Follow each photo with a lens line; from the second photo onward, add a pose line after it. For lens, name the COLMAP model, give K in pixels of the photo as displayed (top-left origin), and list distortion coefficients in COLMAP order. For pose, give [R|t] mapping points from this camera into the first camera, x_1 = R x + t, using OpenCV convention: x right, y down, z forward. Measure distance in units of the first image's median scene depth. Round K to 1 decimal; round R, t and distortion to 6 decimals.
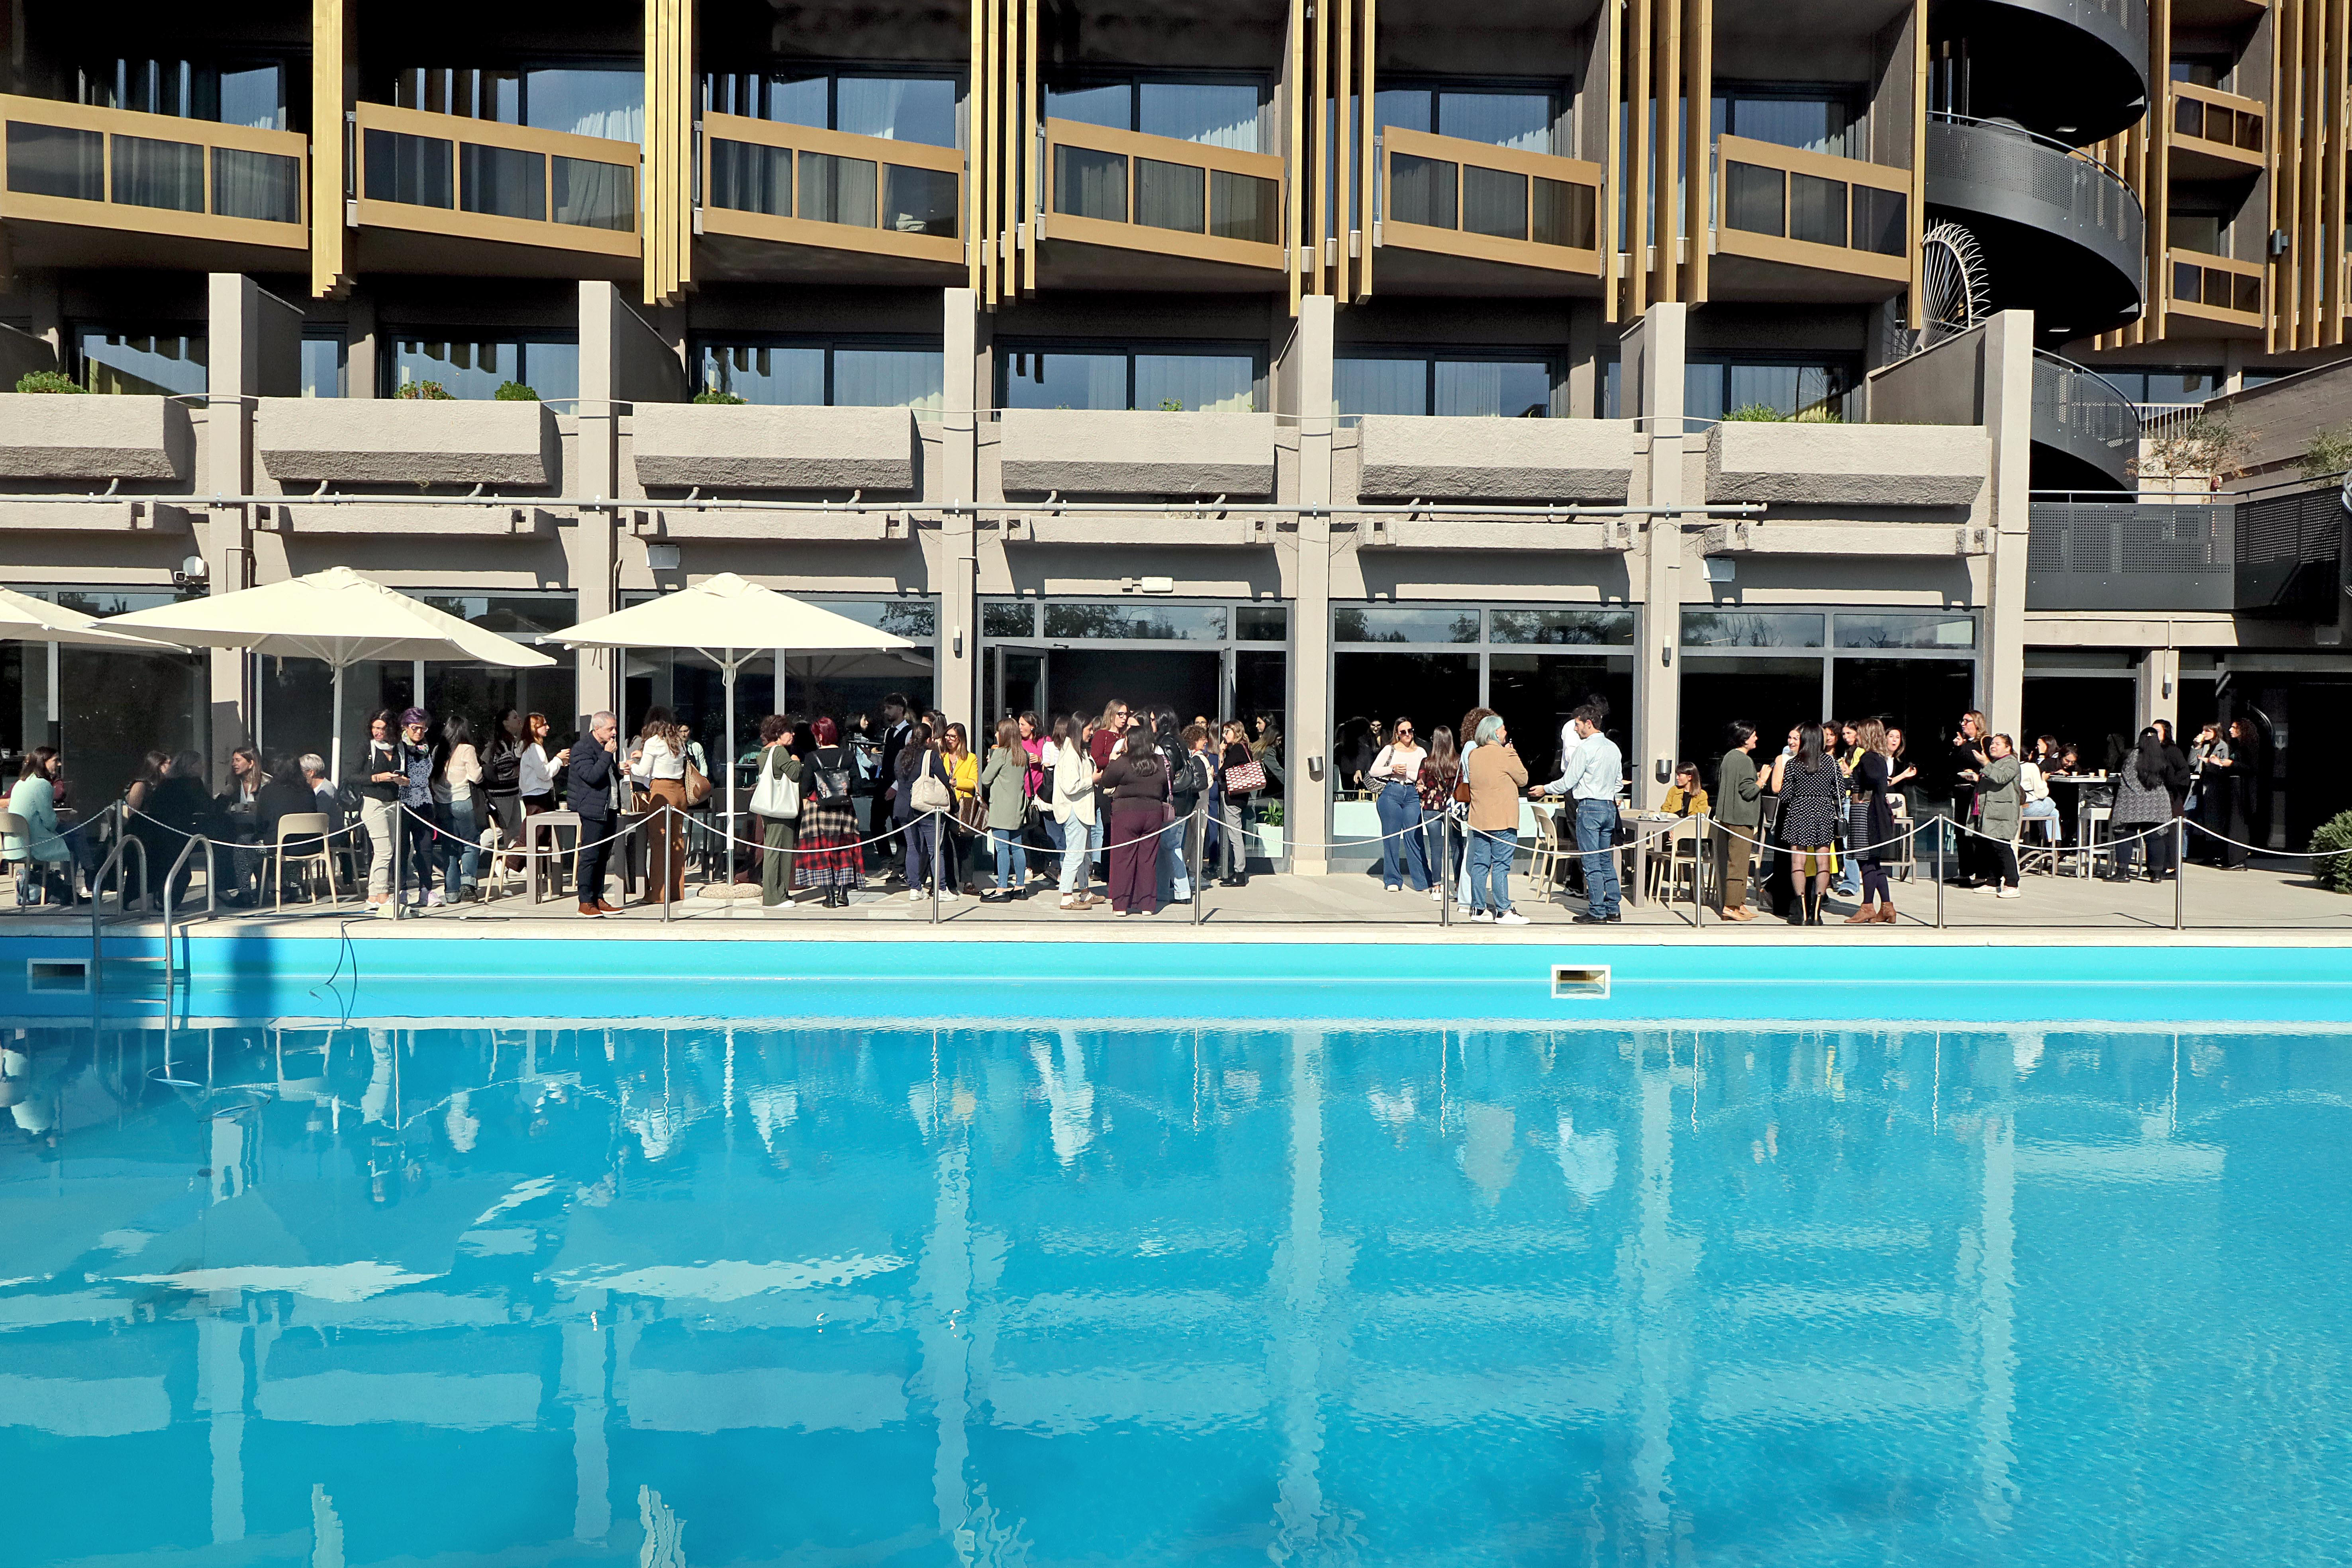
lens RADIAL K [[1951.4, 0, 1167.8], [0, 1951.4, 774.9], [0, 0, 1]] dist [0.010605, -0.004971]
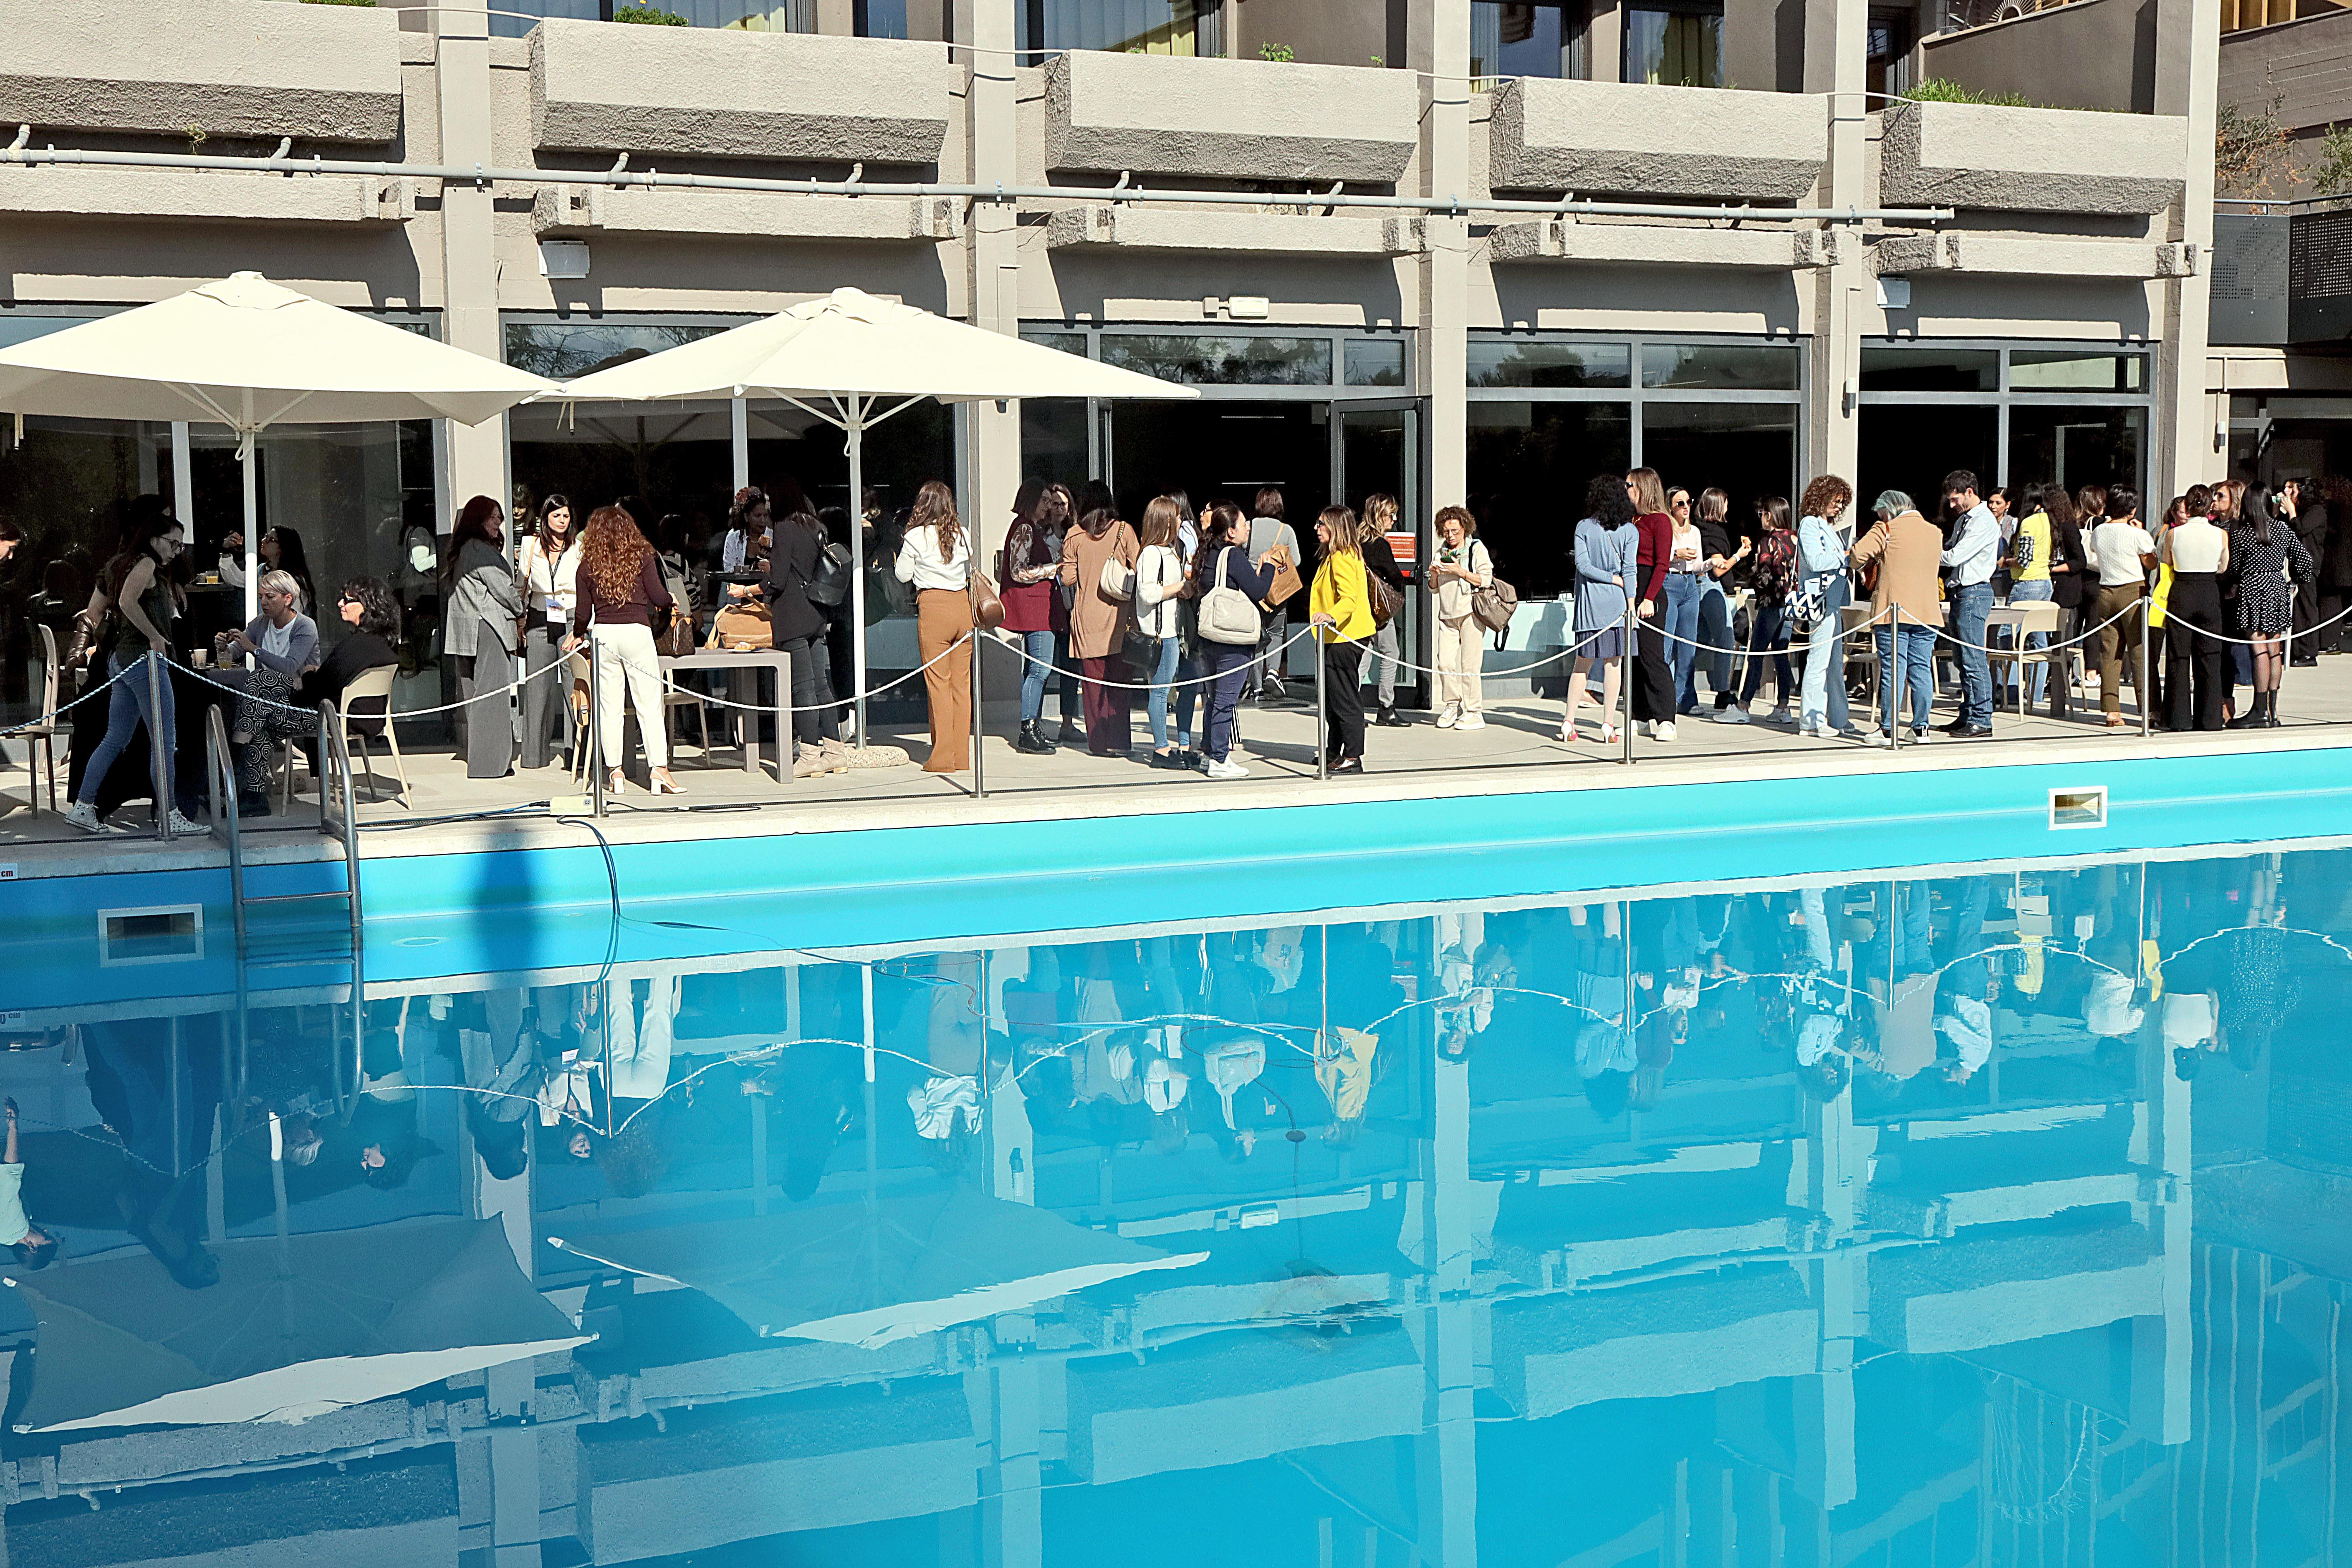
lens RADIAL K [[3005.2, 0, 1176.0], [0, 3005.2, 784.0], [0, 0, 1]] dist [0.016394, 0.009212]
pose [[0.922519, -0.053879, 0.382172, -0.459471], [0.028314, 0.996988, 0.072209, -0.004133], [-0.384912, -0.055793, 0.921265, -0.010256]]
